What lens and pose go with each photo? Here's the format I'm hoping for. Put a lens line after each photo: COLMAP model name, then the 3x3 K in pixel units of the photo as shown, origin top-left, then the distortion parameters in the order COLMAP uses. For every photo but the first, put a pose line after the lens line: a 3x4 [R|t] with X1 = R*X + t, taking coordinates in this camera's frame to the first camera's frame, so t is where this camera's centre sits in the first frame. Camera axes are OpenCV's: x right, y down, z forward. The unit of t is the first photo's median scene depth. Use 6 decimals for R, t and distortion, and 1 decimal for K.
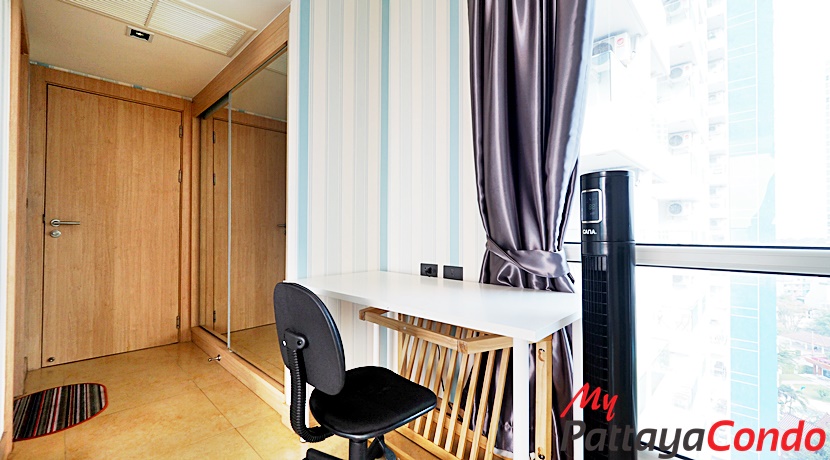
lens RADIAL K [[350.3, 0, 407.0], [0, 350.3, 227.7], [0, 0, 1]] dist [-0.000382, -0.000141]
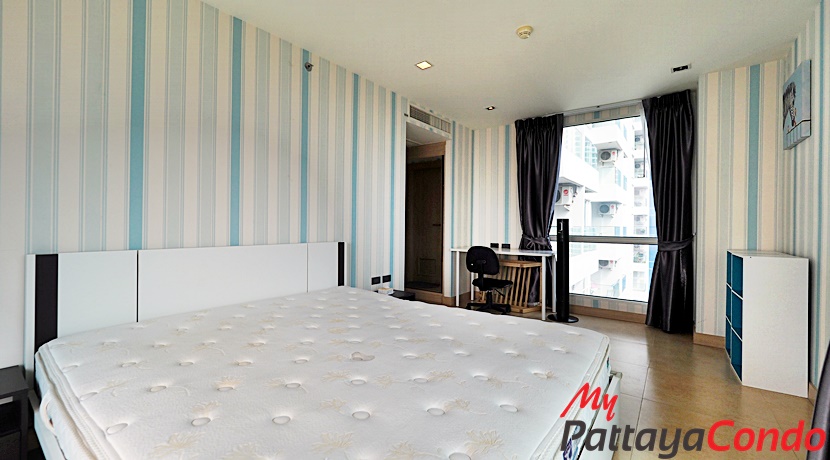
lens RADIAL K [[350.3, 0, 407.0], [0, 350.3, 227.7], [0, 0, 1]] dist [-0.000382, -0.000141]
pose [[0.992002, 0.004002, 0.126163, -1.184739], [-0.006652, 0.999766, 0.020591, -0.076532], [-0.126051, -0.021265, 0.991796, -1.918479]]
